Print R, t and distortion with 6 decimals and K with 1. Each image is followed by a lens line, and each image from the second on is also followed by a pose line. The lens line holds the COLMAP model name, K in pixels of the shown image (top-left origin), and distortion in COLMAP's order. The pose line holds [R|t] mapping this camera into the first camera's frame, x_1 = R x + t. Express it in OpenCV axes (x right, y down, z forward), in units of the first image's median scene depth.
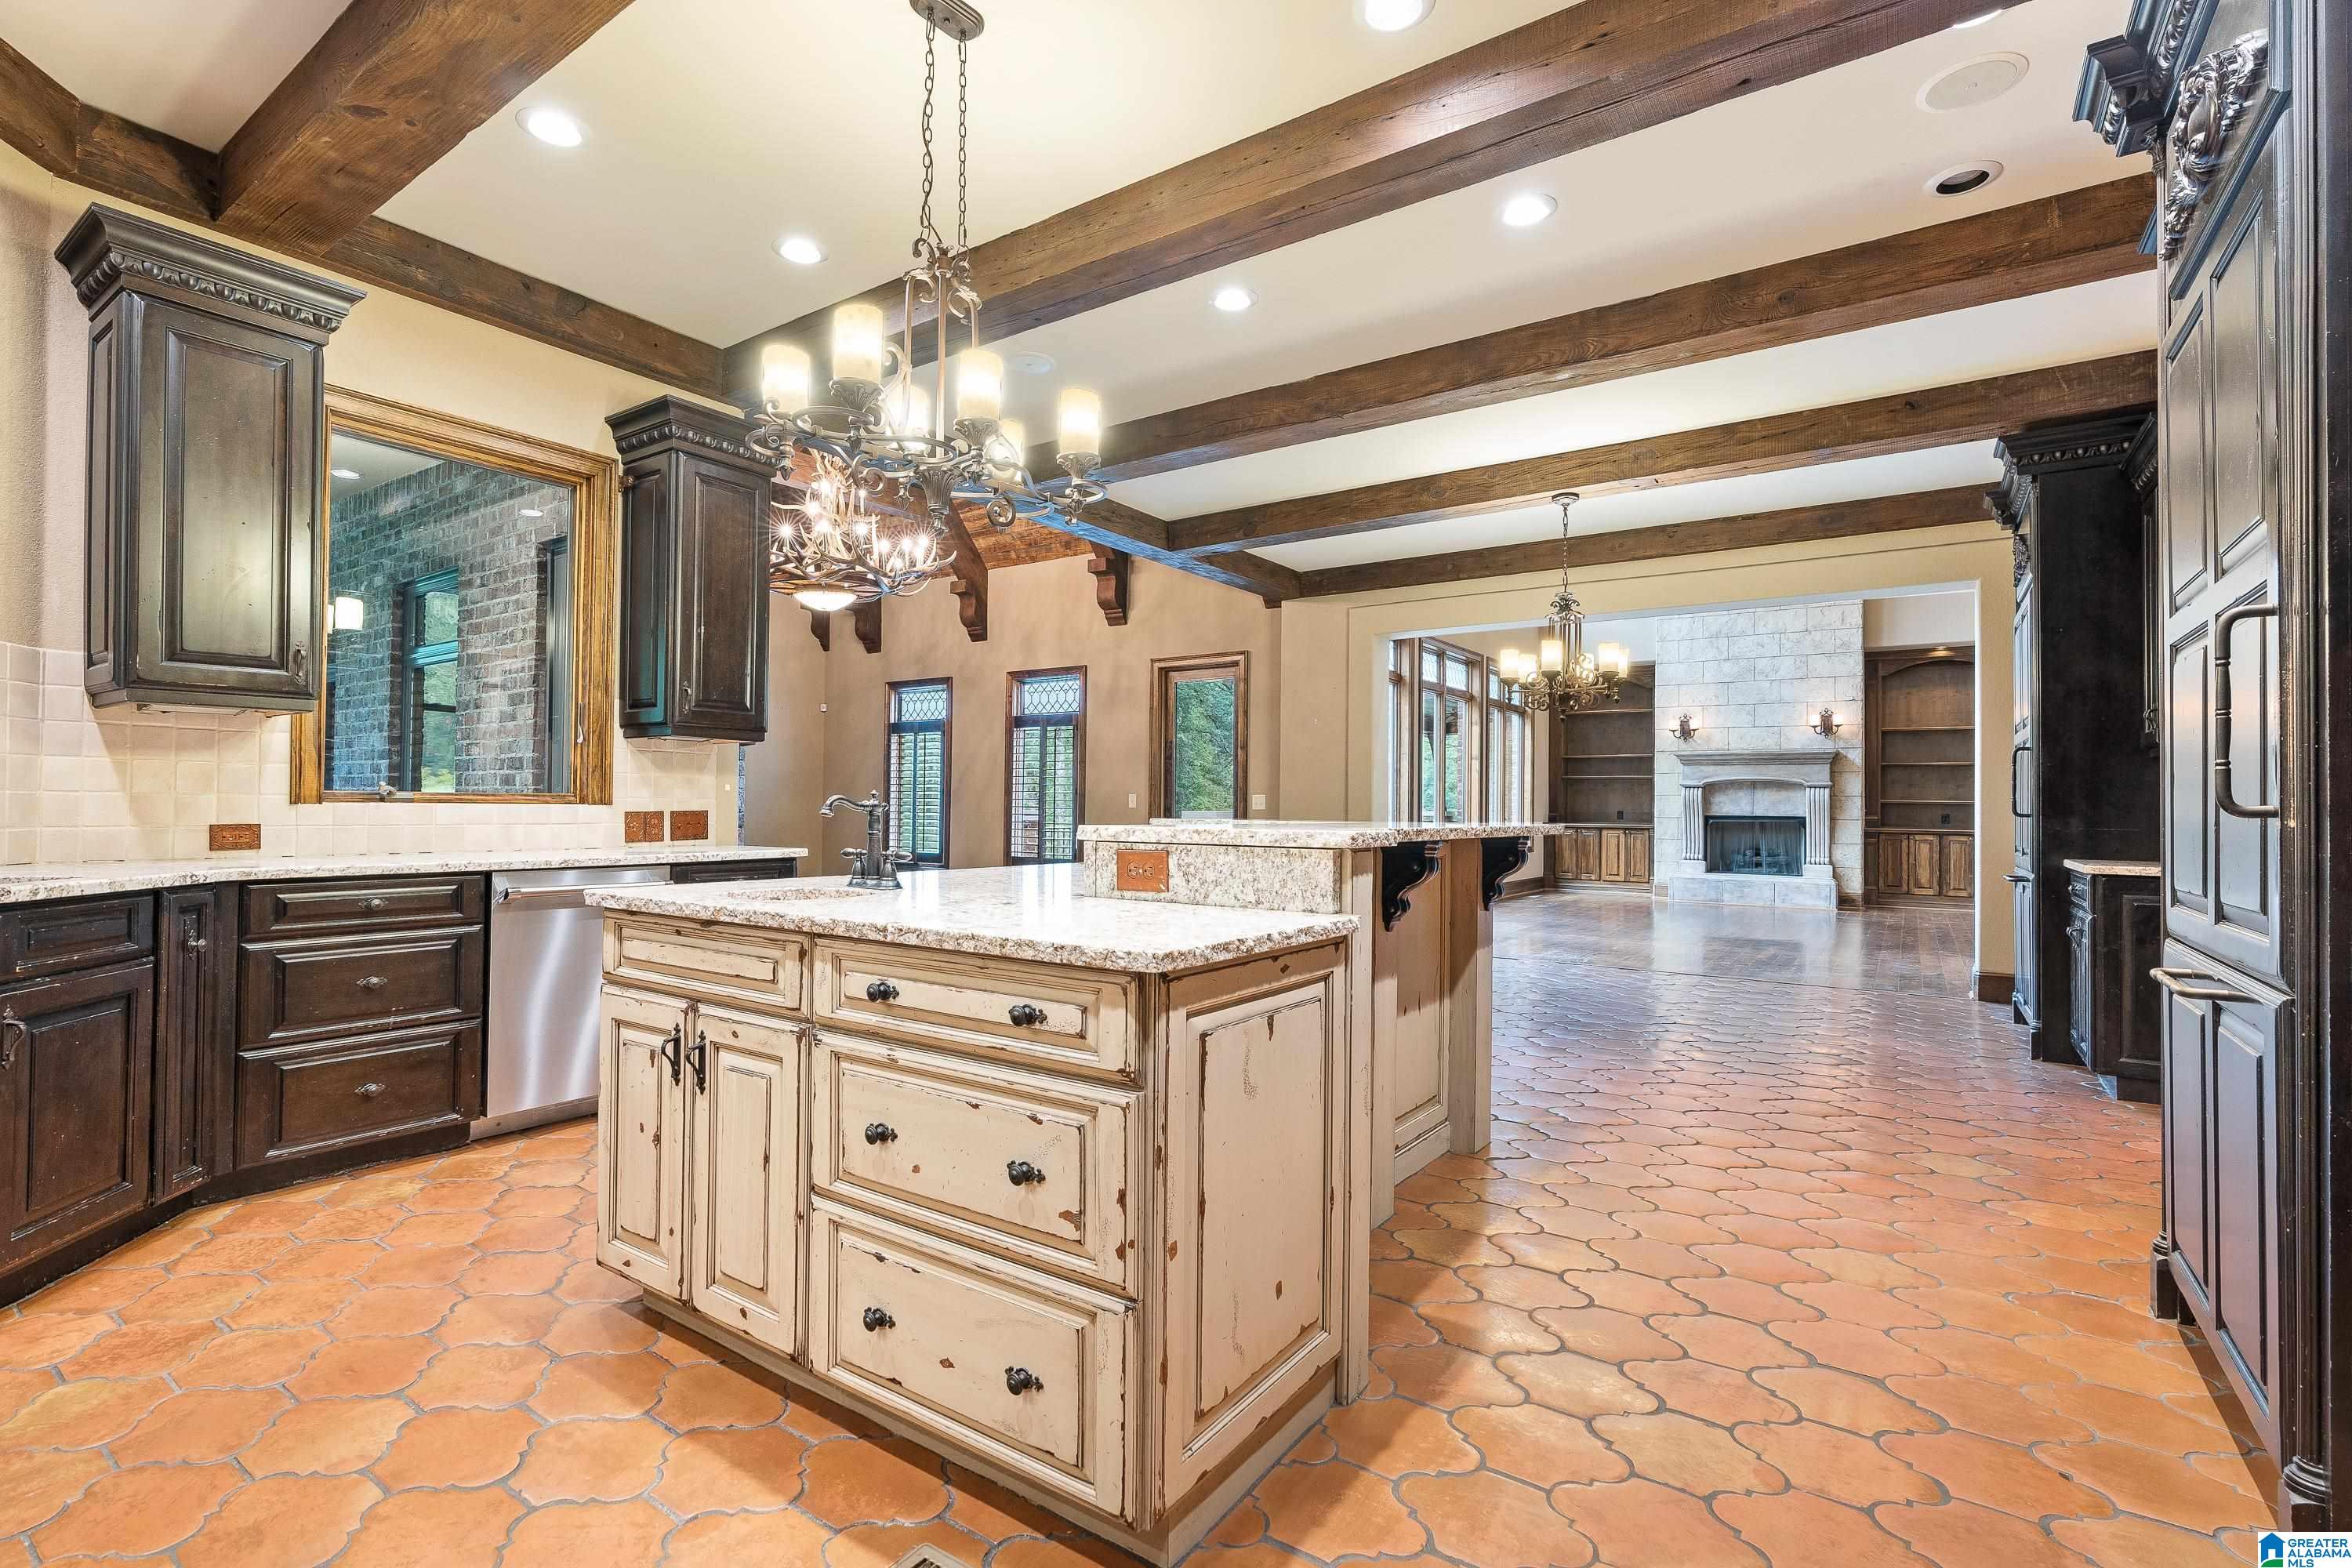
lens RADIAL K [[1085.9, 0, 1174.6], [0, 1085.9, 805.3], [0, 0, 1]] dist [0.000328, 0.000499]
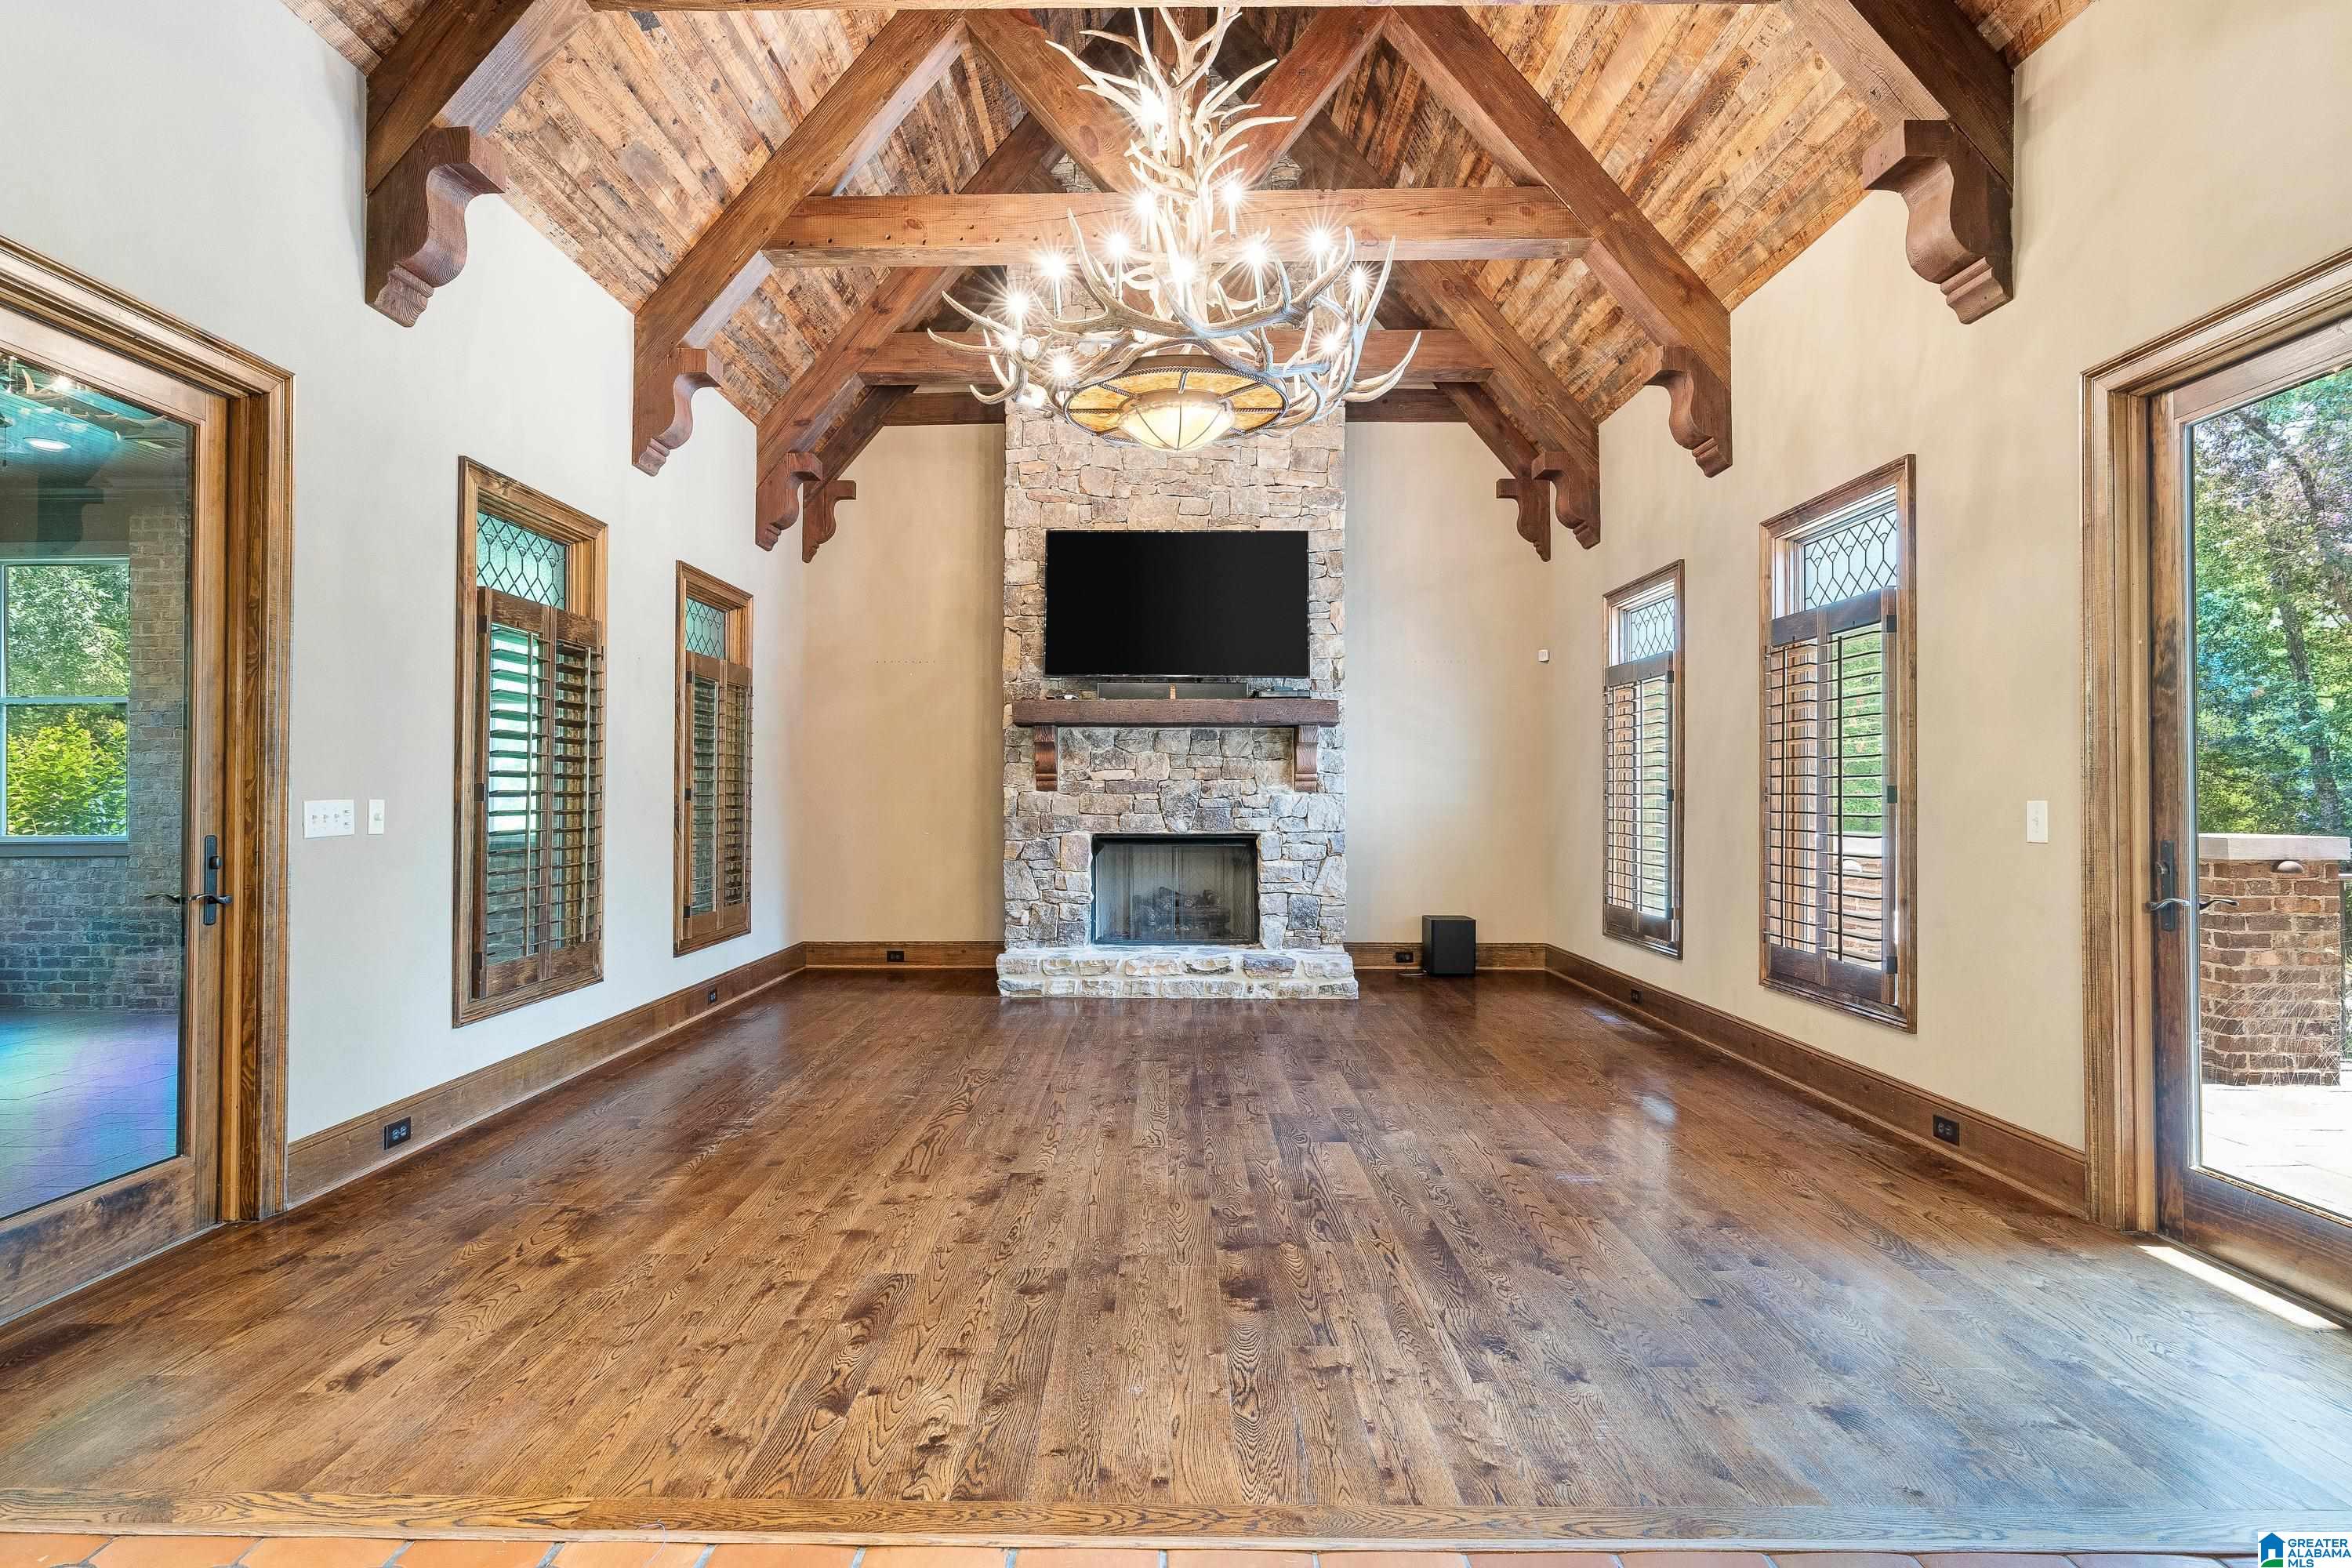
lens RADIAL K [[1135.5, 0, 1176.0], [0, 1135.5, 784.0], [0, 0, 1]] dist [-0.000332, -0.000003]
pose [[0.576209, -0.017199, -0.817121, 0.089932], [0.002702, 0.999813, -0.019139, -0.007373], [0.817298, 0.008820, 0.576148, 0.564153]]
